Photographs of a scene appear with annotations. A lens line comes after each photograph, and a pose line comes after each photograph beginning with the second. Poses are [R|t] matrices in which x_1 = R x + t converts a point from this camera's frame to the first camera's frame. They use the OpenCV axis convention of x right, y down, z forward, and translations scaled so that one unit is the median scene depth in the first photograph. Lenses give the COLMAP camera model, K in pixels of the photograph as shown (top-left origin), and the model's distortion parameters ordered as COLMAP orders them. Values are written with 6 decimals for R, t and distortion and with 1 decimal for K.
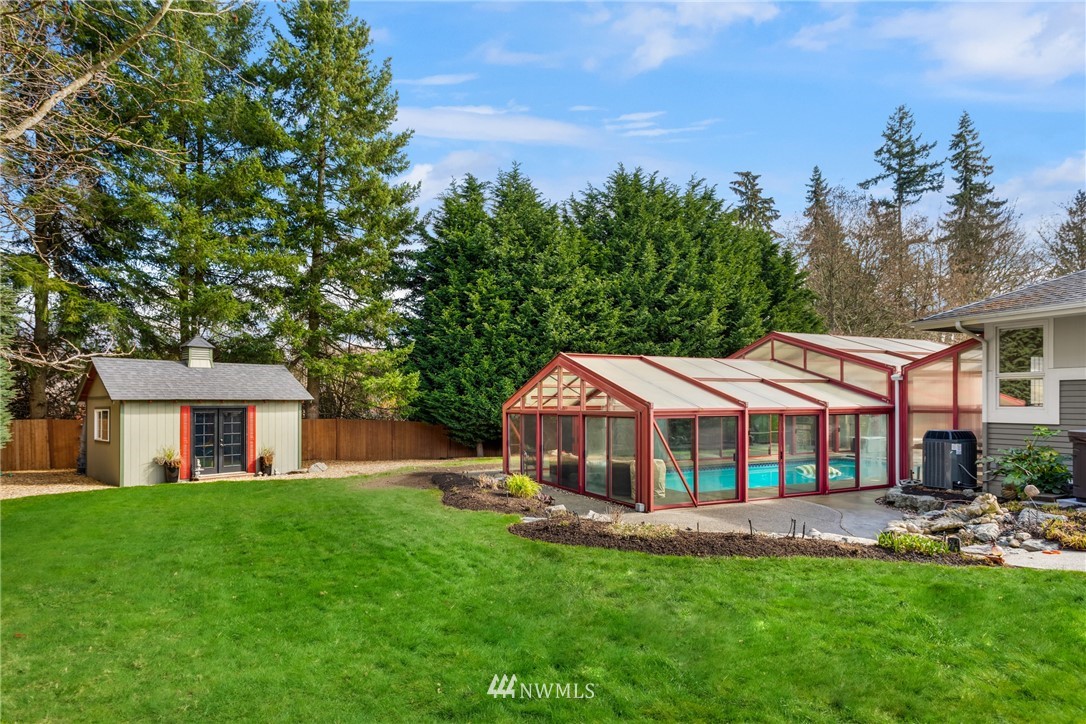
lens RADIAL K [[608.4, 0, 541.0], [0, 608.4, 387.2], [0, 0, 1]] dist [0.003379, 0.000485]
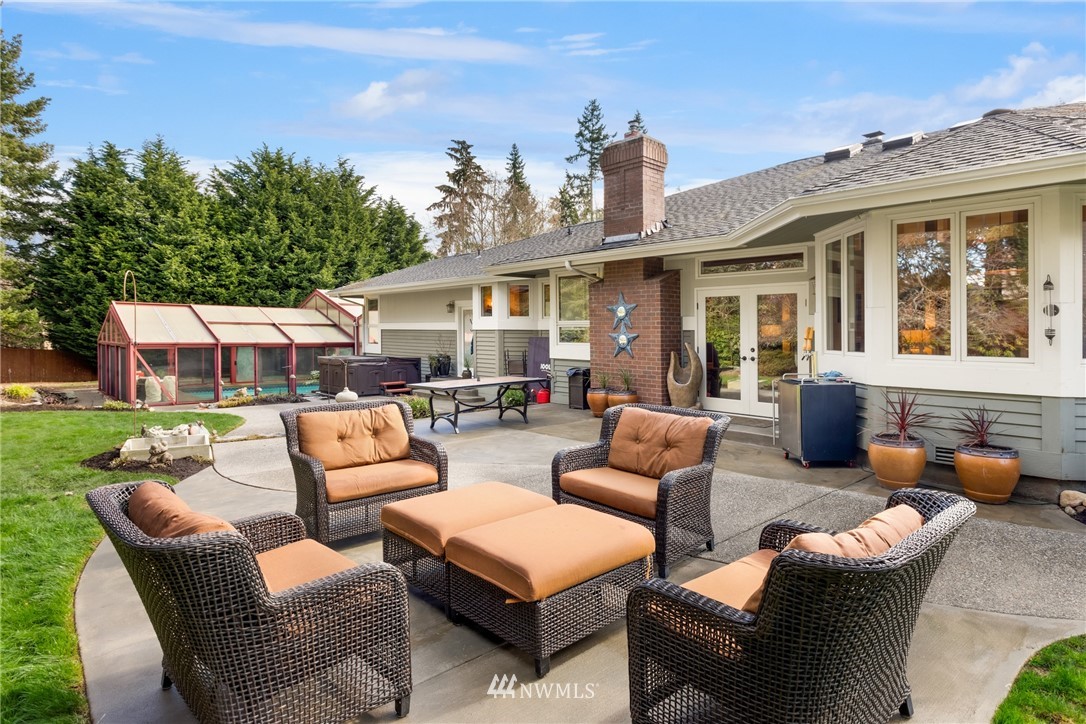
lens RADIAL K [[598.1, 0, 550.8], [0, 598.1, 336.2], [0, 0, 1]] dist [0.002991, 0.000898]
pose [[0.954784, 0.013817, 0.296980, 0.392566], [-0.022864, 0.999374, 0.027010, -0.024425], [-0.296421, -0.032579, 0.954501, -0.413064]]
